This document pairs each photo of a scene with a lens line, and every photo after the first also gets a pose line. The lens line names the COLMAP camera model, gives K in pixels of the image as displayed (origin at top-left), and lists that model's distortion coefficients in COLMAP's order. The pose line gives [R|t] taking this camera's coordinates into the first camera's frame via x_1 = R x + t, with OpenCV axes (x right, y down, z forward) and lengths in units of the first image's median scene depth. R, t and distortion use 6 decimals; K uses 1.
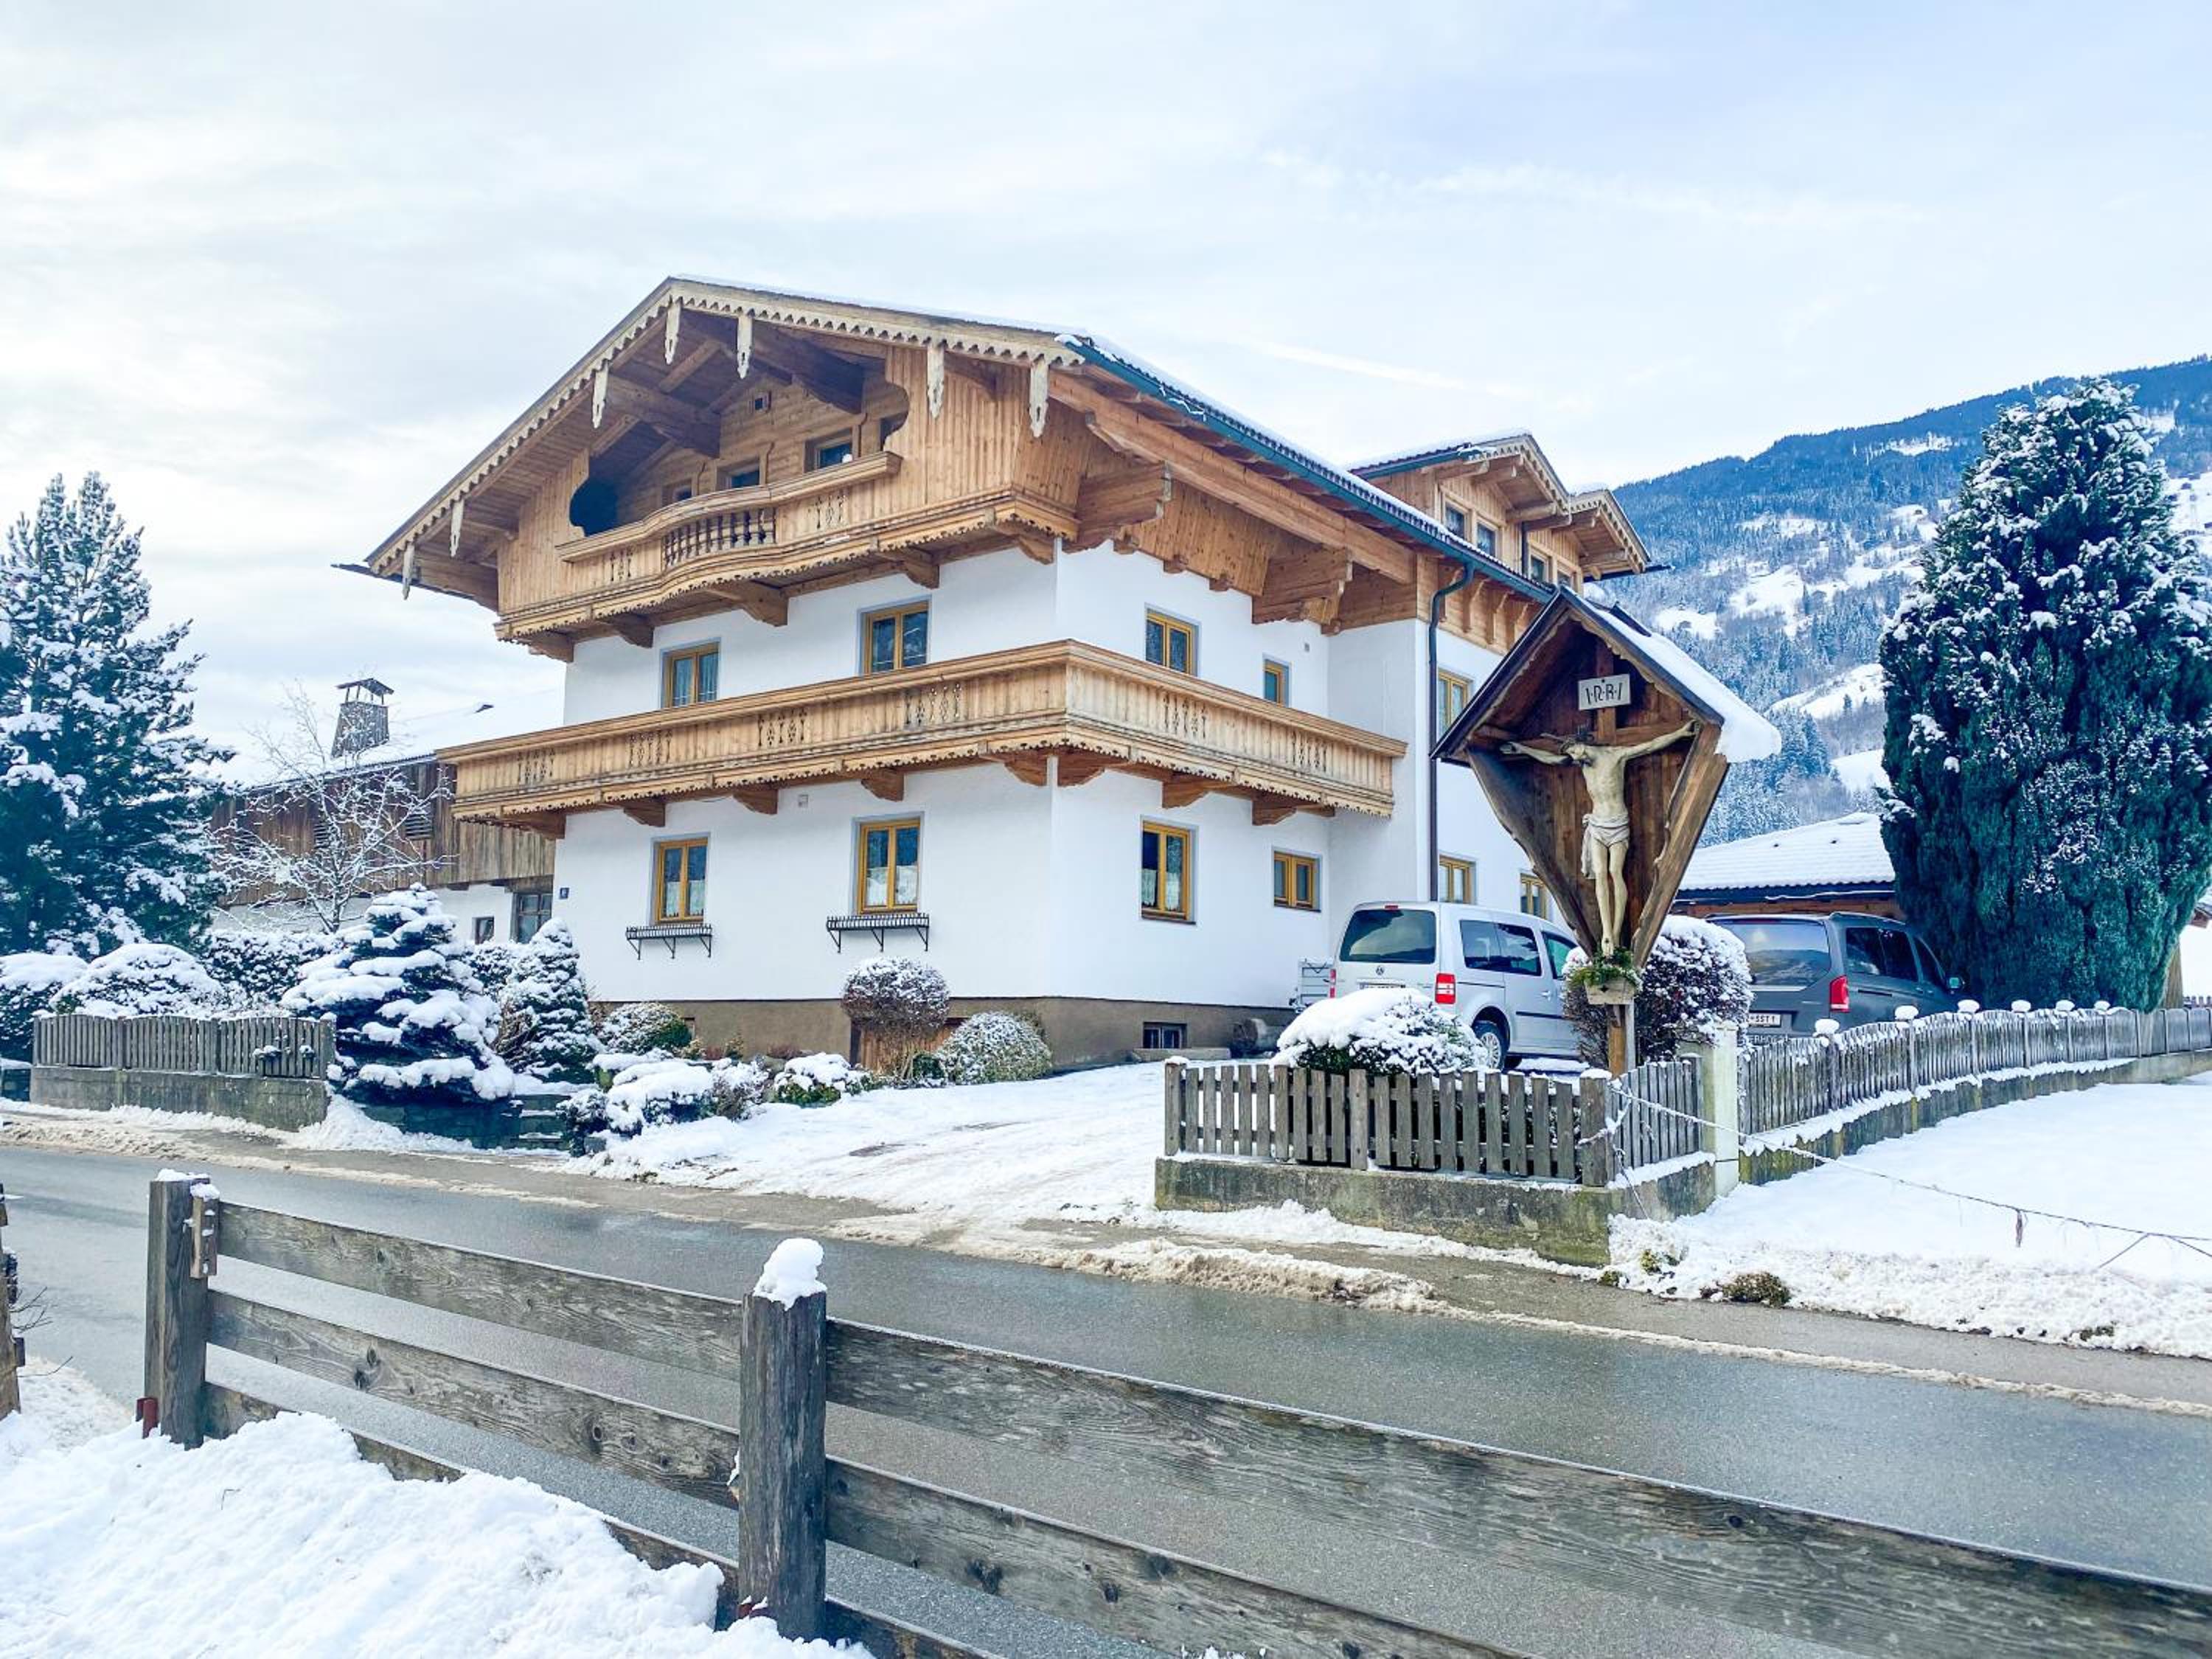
lens RADIAL K [[1617.0, 0, 1106.0], [0, 1617.0, 829.5], [0, 0, 1]] dist [0.001035, 0.001580]
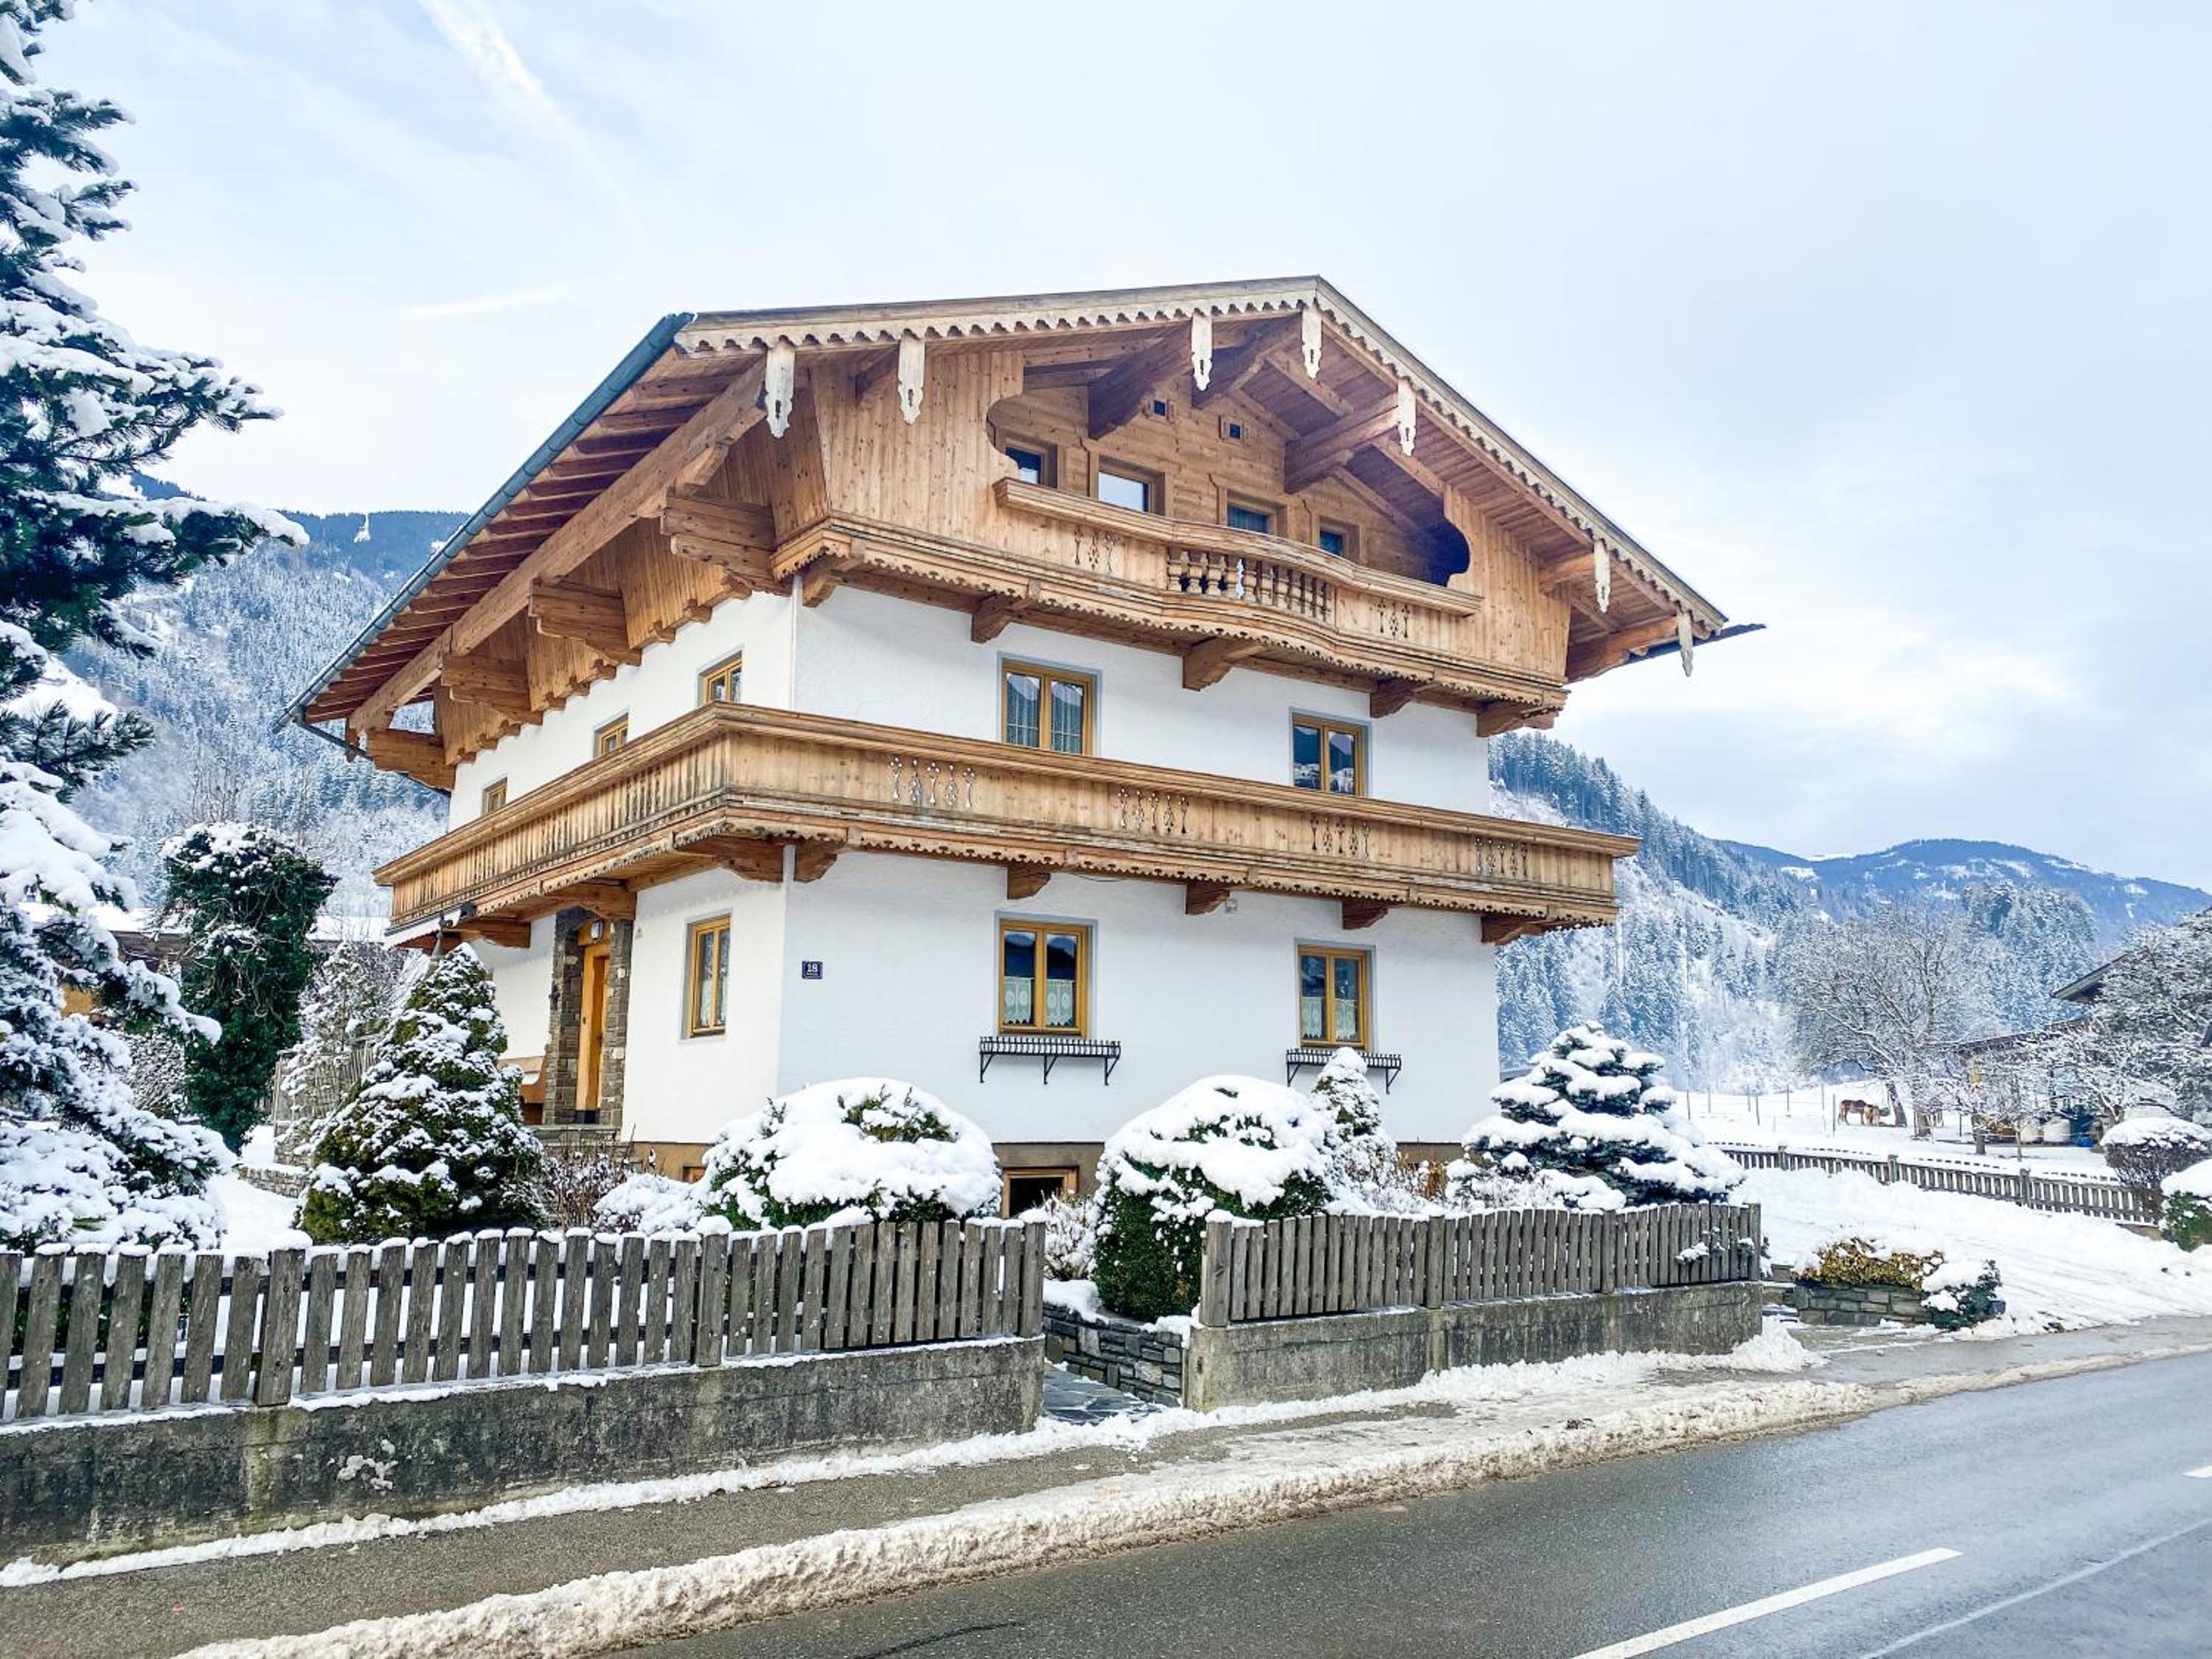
lens RADIAL K [[1617.0, 0, 1106.0], [0, 1617.0, 829.5], [0, 0, 1]] dist [0.001035, 0.001580]
pose [[0.331319, 0.157169, 0.930336, -1.050733], [-0.128116, 0.984390, -0.120675, 0.055867], [-0.934780, -0.079209, 0.346283, 0.798042]]
